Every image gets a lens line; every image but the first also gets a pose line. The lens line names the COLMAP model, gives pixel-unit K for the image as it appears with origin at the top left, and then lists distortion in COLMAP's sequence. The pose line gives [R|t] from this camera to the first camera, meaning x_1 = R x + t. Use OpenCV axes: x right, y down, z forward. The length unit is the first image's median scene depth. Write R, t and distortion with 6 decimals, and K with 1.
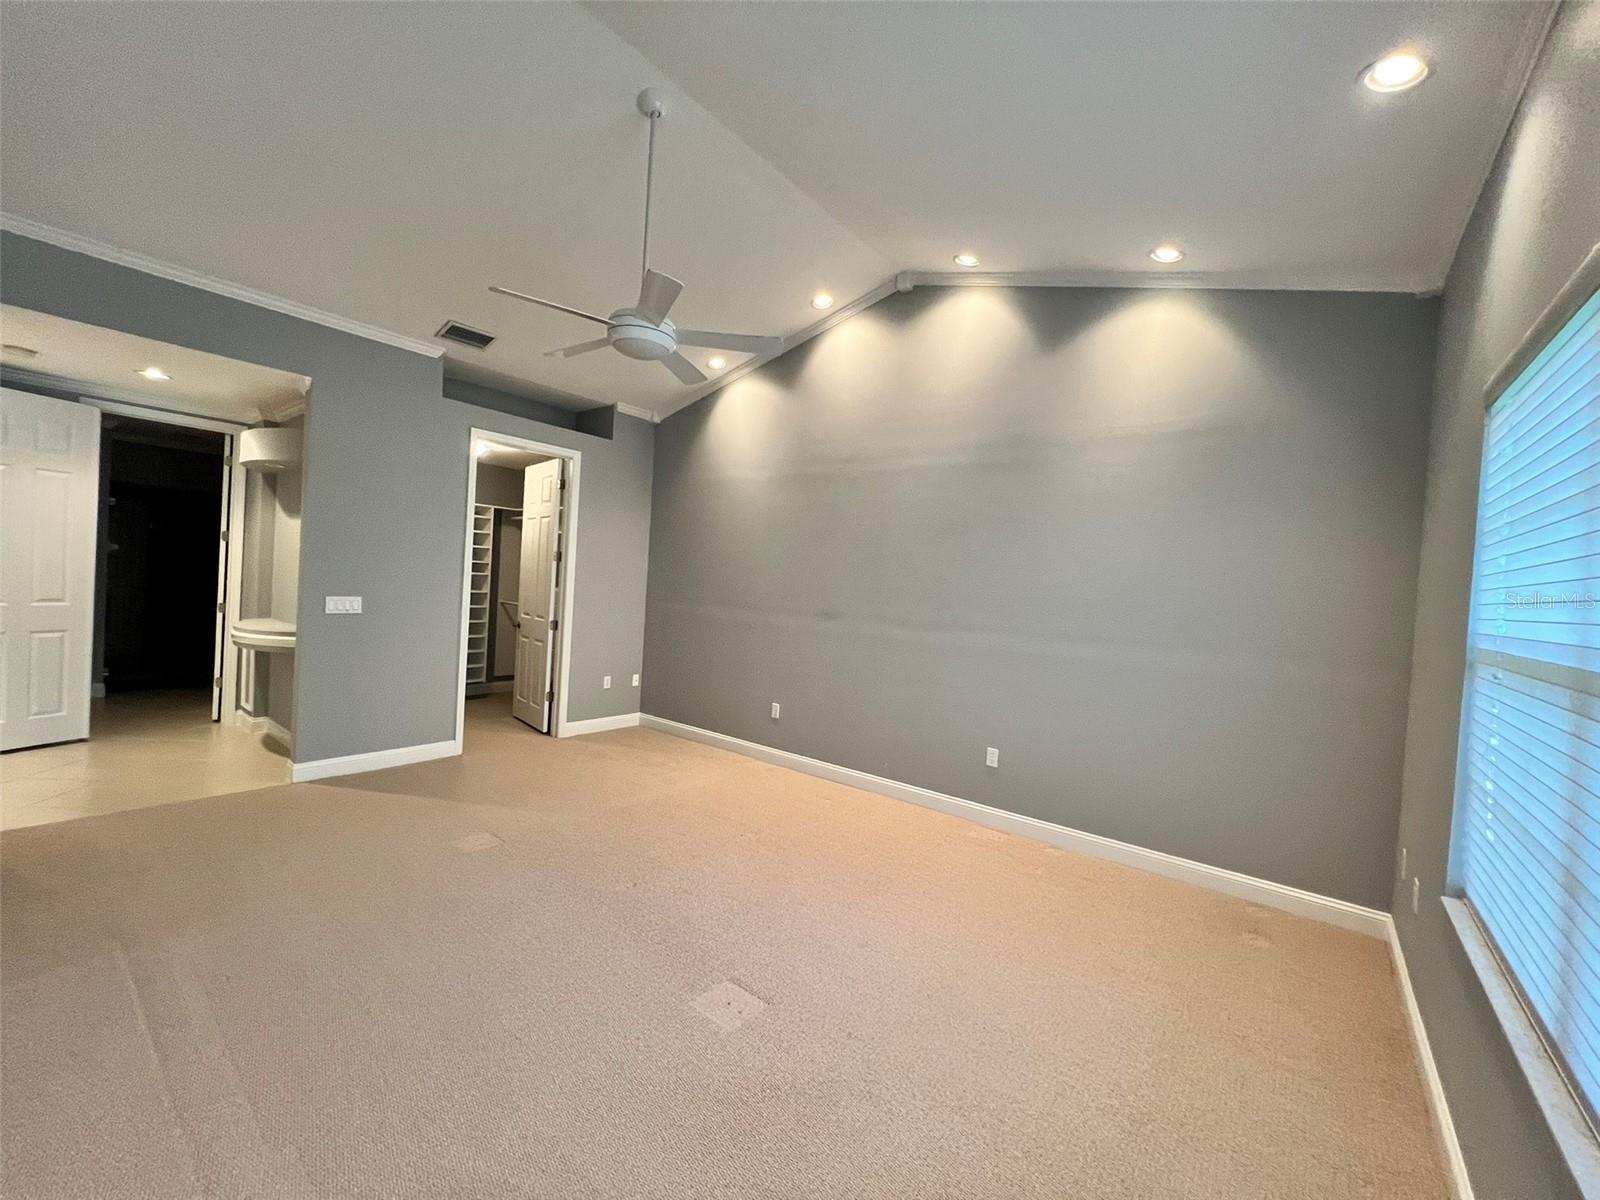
lens RADIAL K [[642.8, 0, 793.8], [0, 642.8, 598.1], [0, 0, 1]] dist [-0.000820, -0.000011]
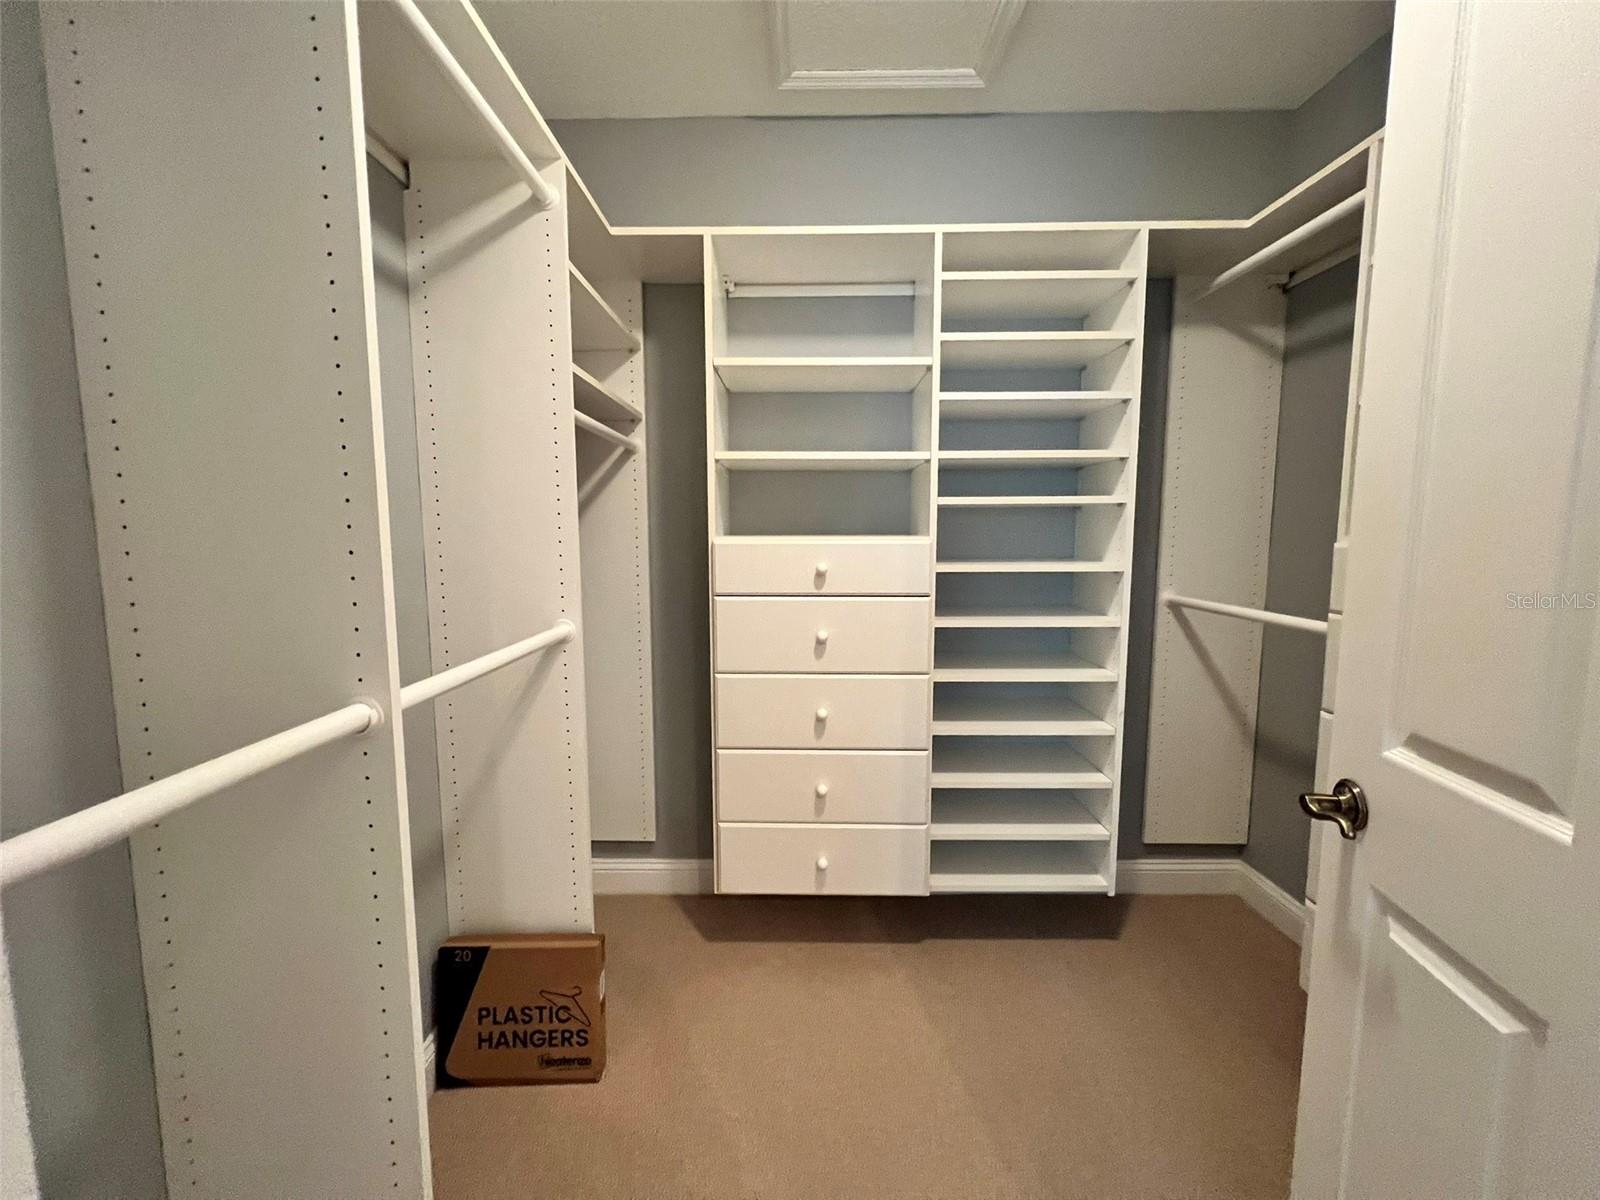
lens RADIAL K [[642.8, 0, 794.4], [0, 642.8, 595.1], [0, 0, 1]] dist [0.001677, -0.000257]
pose [[0.606633, 0.020560, -0.794716, -0.331730], [0.016728, 0.999114, 0.038617, -0.009998], [0.794806, -0.036721, 0.605752, 0.698565]]
